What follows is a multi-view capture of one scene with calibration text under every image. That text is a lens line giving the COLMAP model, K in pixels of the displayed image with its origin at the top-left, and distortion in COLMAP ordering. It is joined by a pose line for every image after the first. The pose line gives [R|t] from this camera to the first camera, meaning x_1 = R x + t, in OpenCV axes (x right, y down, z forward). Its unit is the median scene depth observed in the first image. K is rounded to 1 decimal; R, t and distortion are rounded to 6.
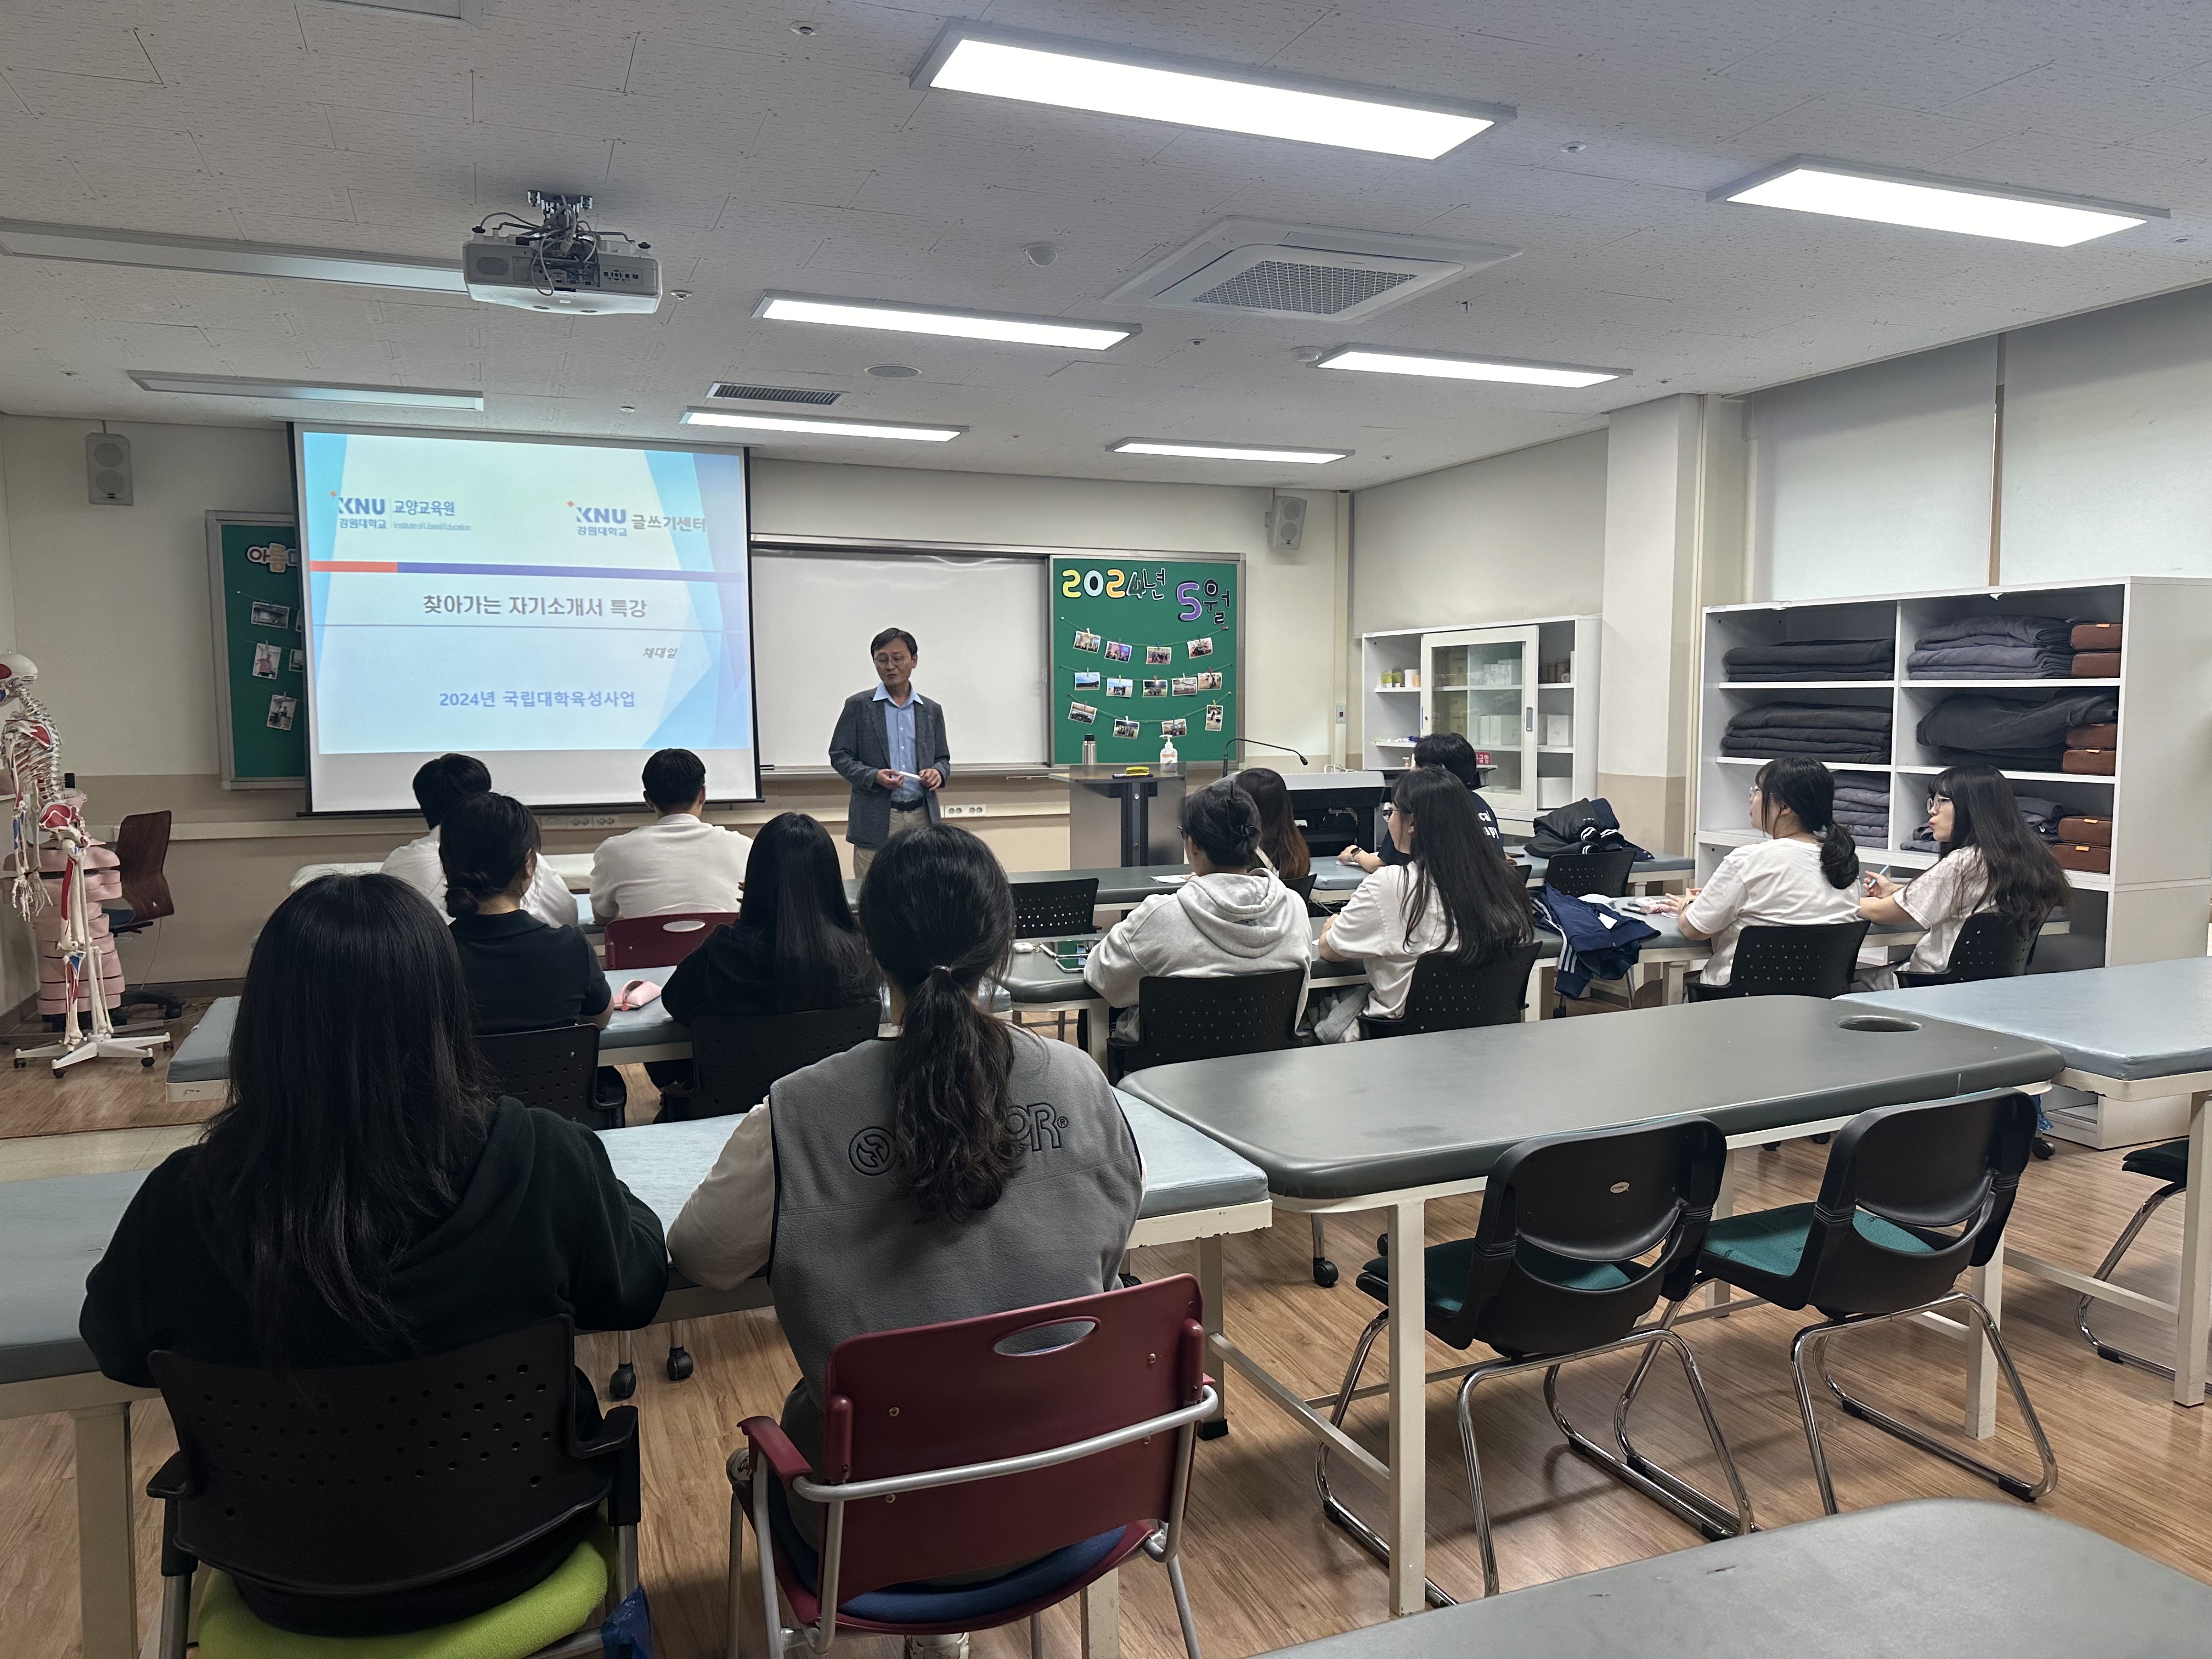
lens RADIAL K [[1565.9, 0, 1135.2], [0, 1565.9, 839.2], [0, 0, 1]] dist [0.048562, -0.032027]
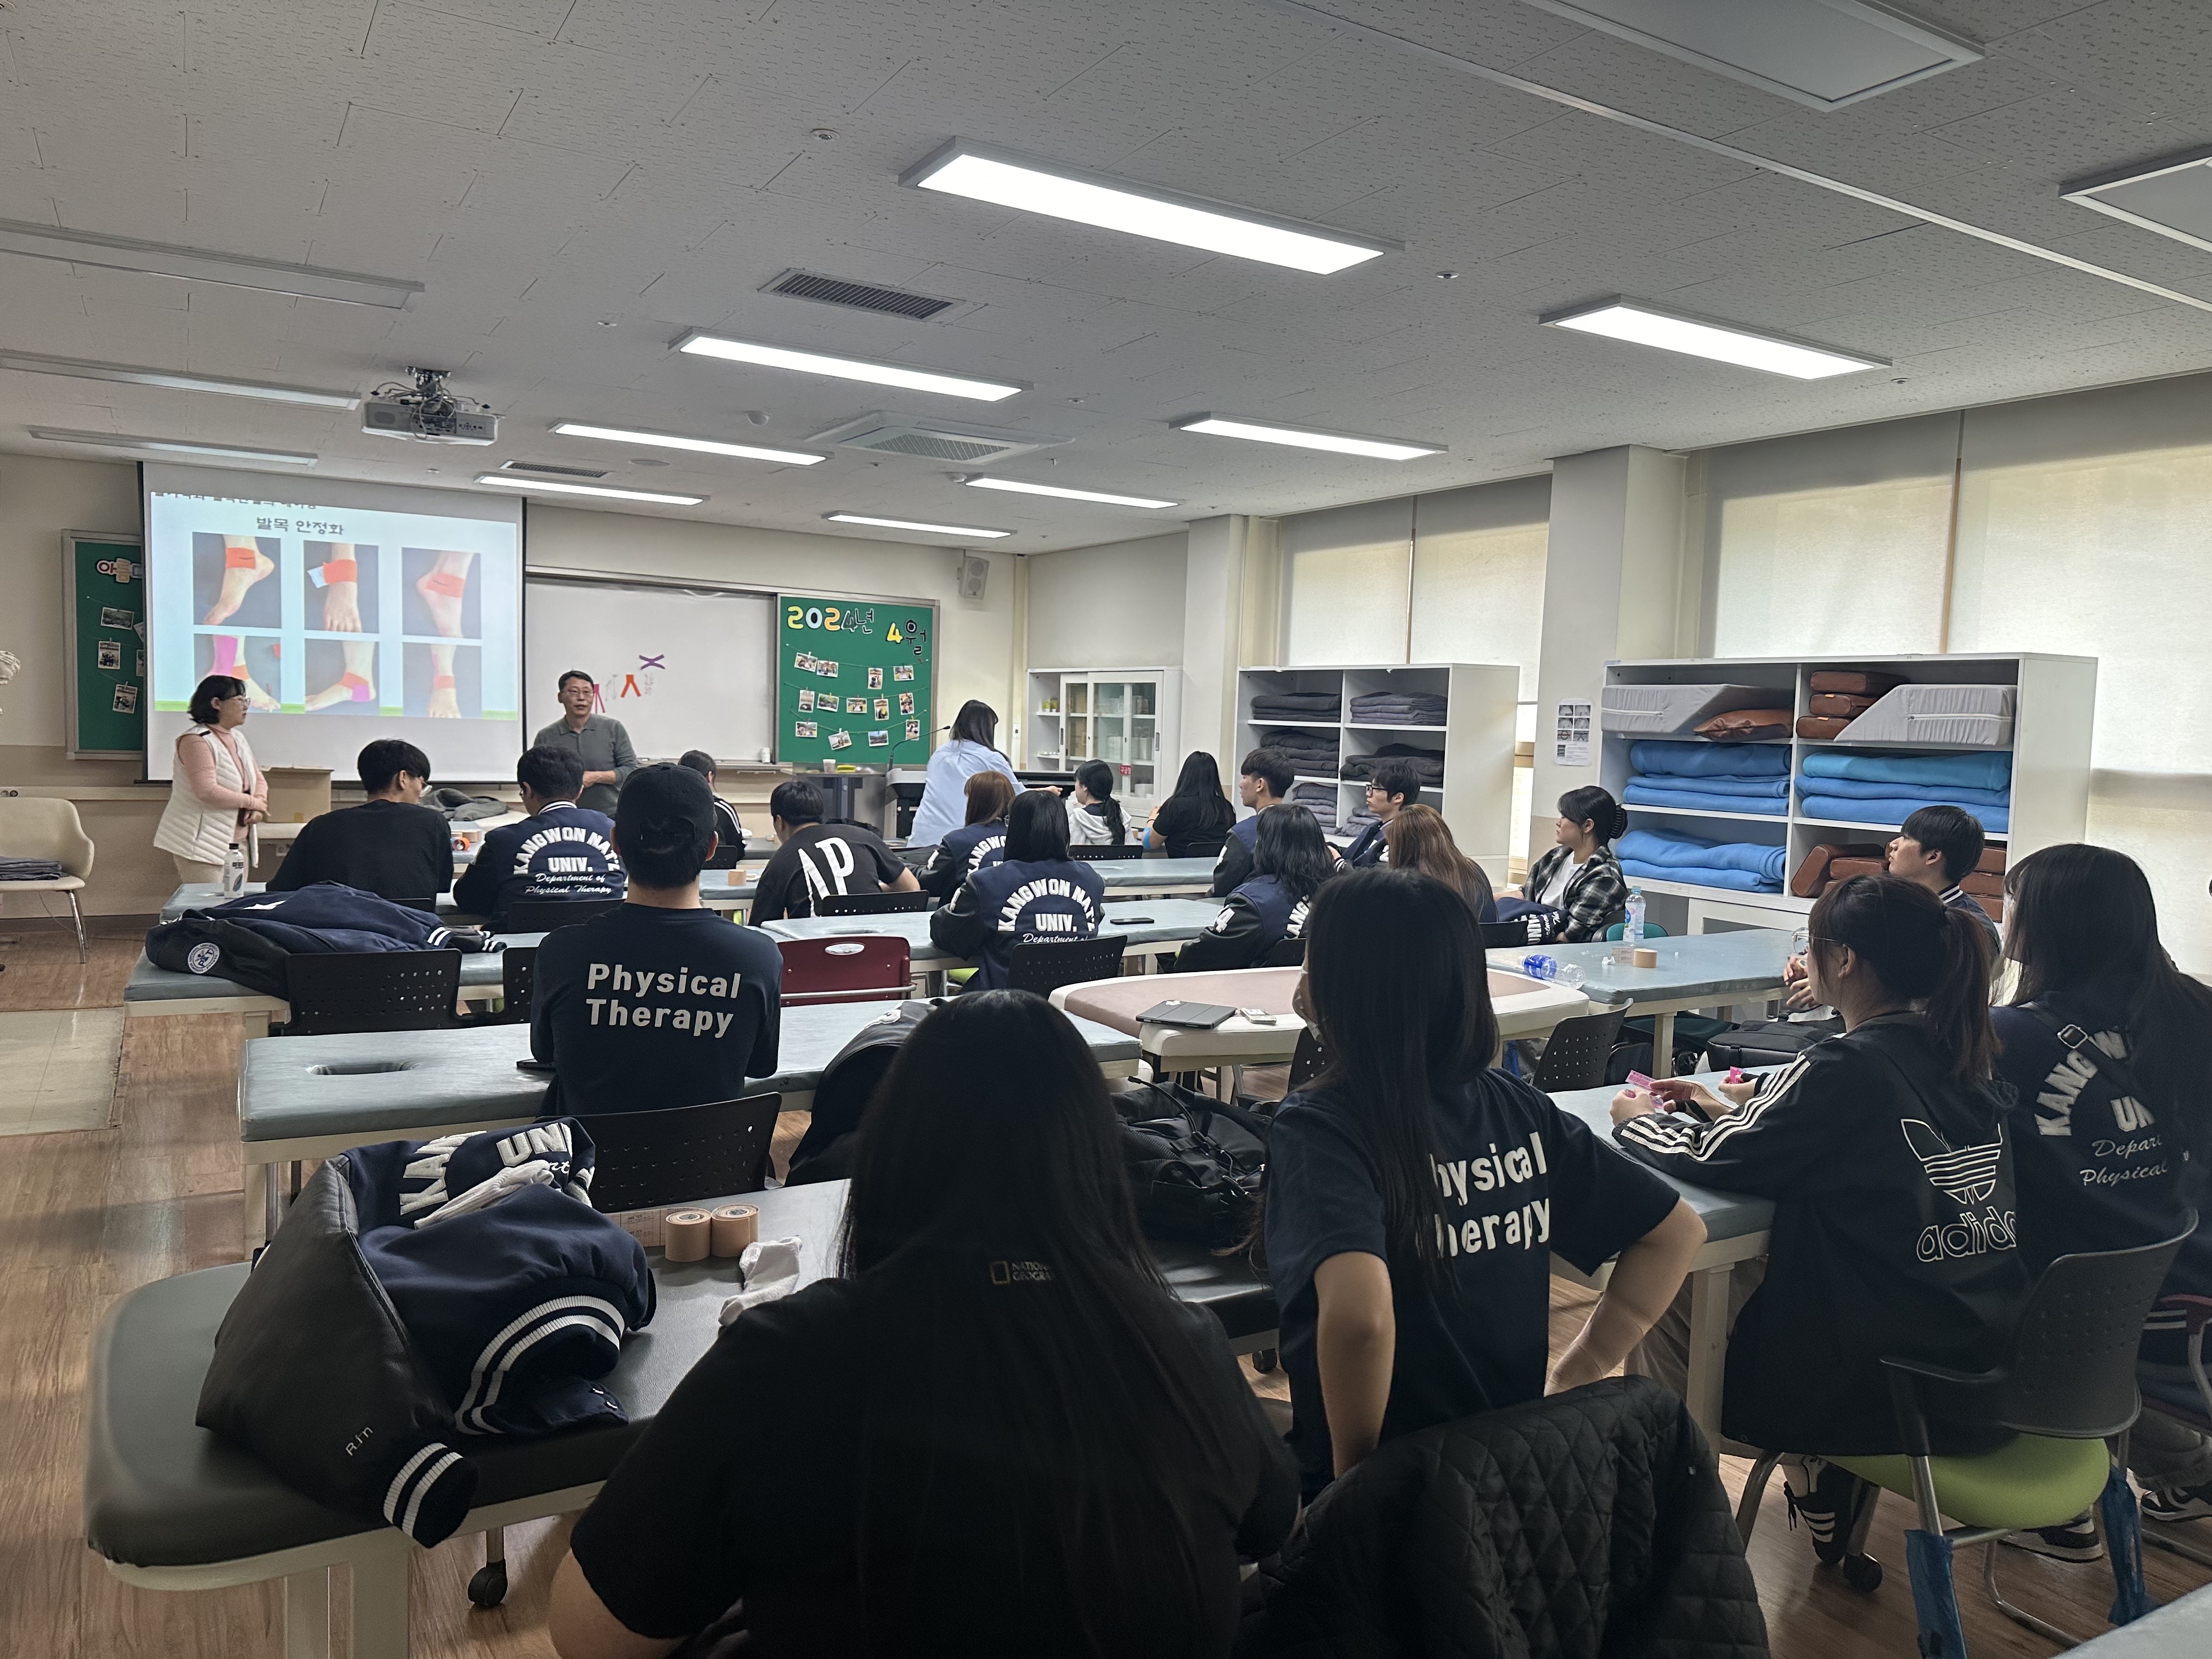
lens RADIAL K [[1565.9, 0, 1107.8], [0, 1565.9, 835.4], [0, 0, 1]] dist [0.048562, -0.032027]
pose [[0.990026, 0.027995, 0.138078, 0.043771], [-0.026298, 0.999555, -0.014097, 0.022659], [-0.138411, 0.010325, 0.990321, -0.302026]]
